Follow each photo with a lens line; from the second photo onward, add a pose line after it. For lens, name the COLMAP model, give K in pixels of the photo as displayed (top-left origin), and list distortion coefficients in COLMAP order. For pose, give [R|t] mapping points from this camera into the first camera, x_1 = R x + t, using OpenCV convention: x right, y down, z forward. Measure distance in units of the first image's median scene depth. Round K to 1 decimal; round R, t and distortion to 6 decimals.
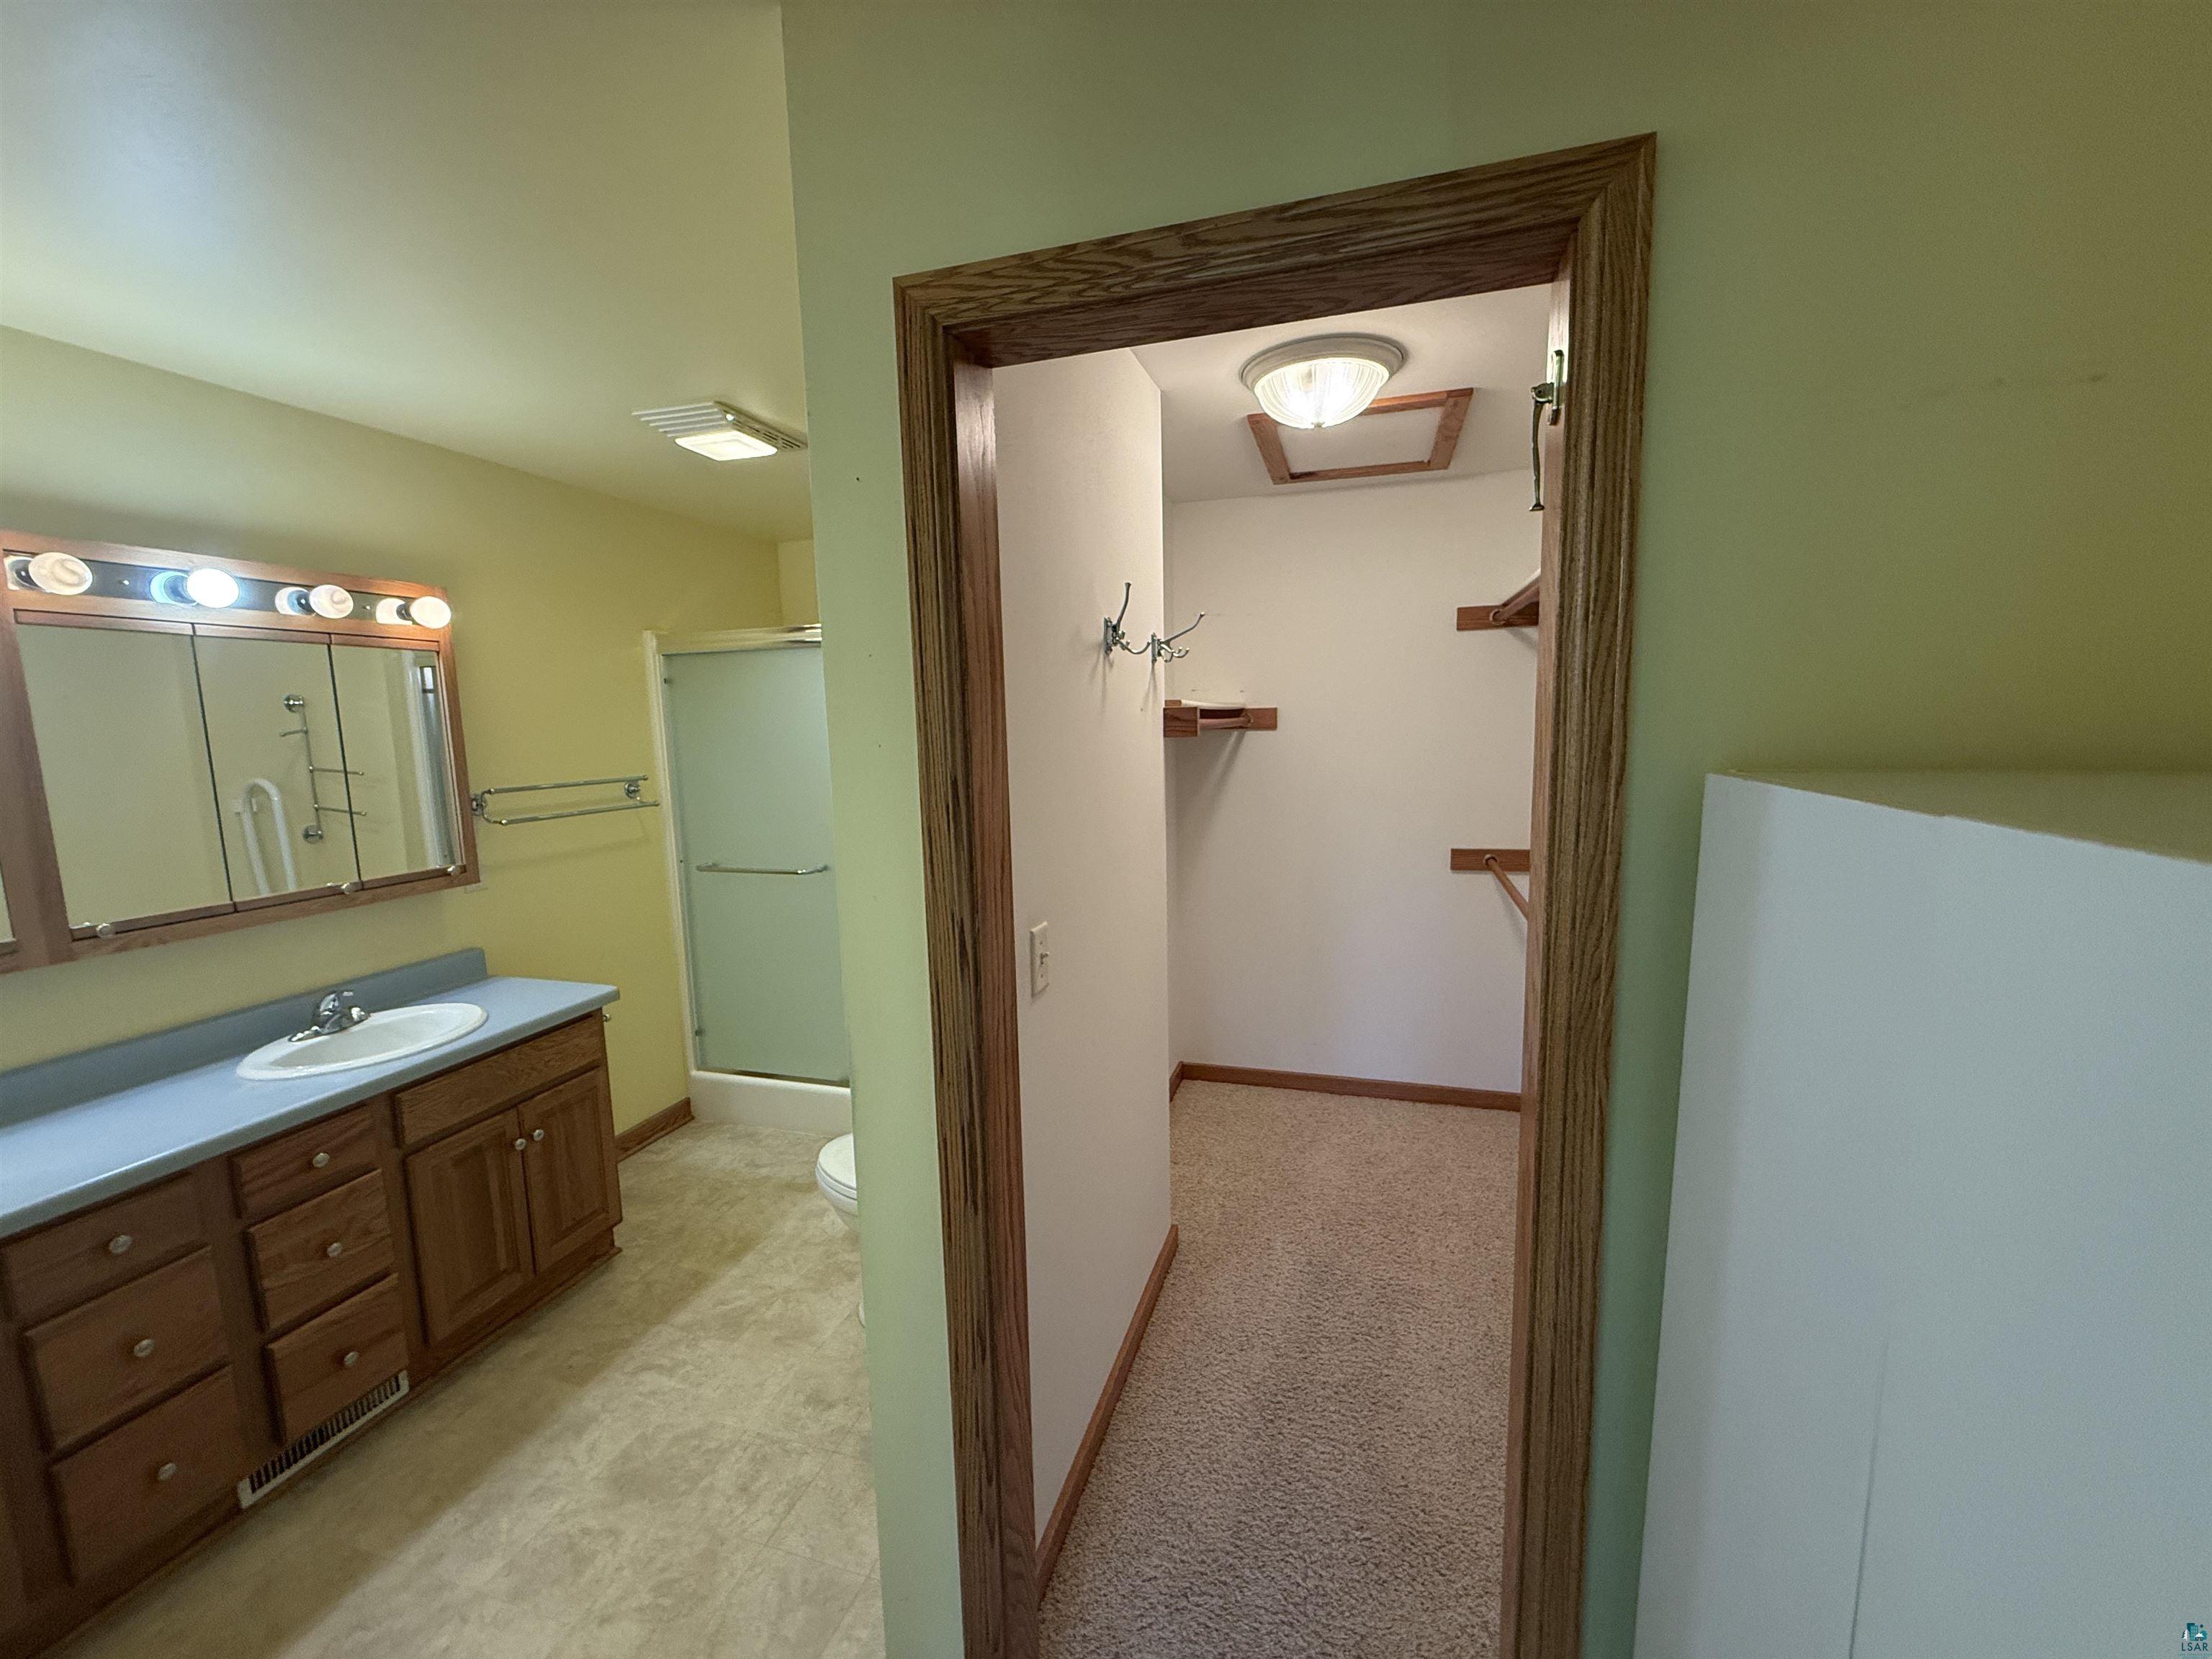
lens RADIAL K [[882.1, 0, 1106.7], [0, 882.1, 828.0], [0, 0, 1]] dist [-0.000262, 0.000300]
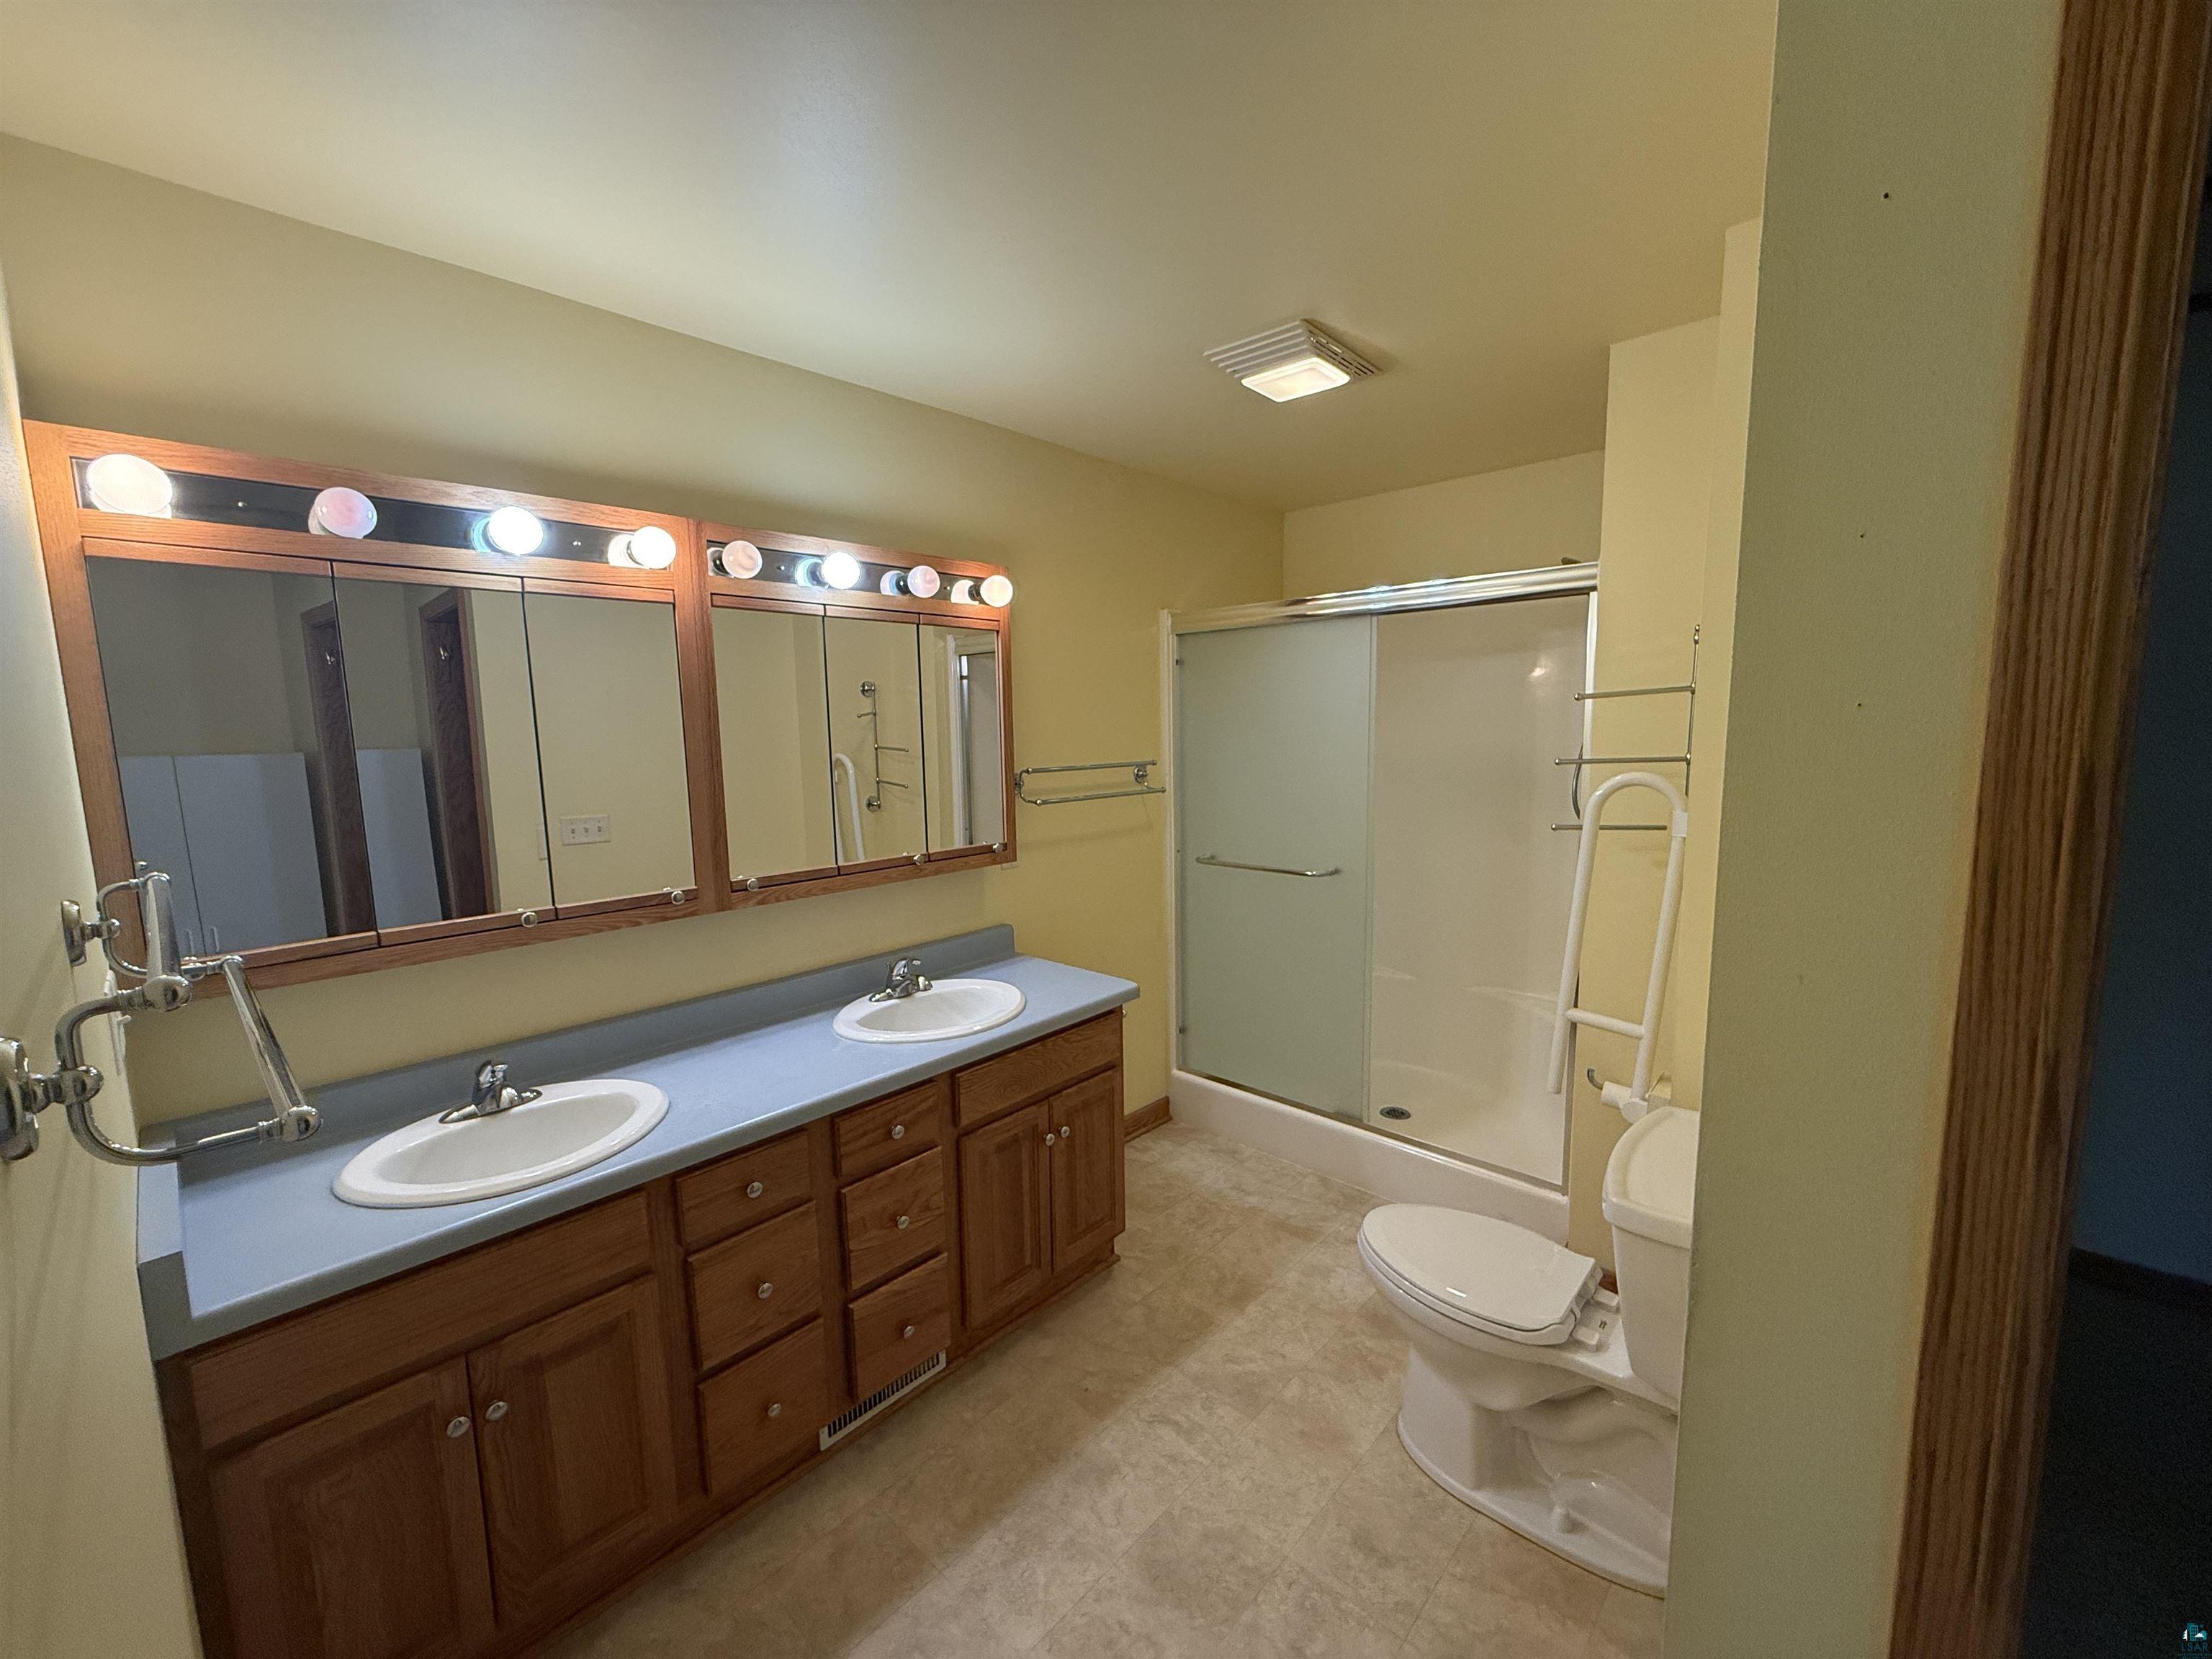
lens RADIAL K [[882.1, 0, 1106.2], [0, 882.1, 827.4], [0, 0, 1]] dist [-0.000262, 0.000300]
pose [[0.900941, 0.060482, -0.429706, -0.226614], [-0.058594, 0.998126, 0.017639, -0.000313], [0.429967, 0.009287, 0.902797, 0.163917]]
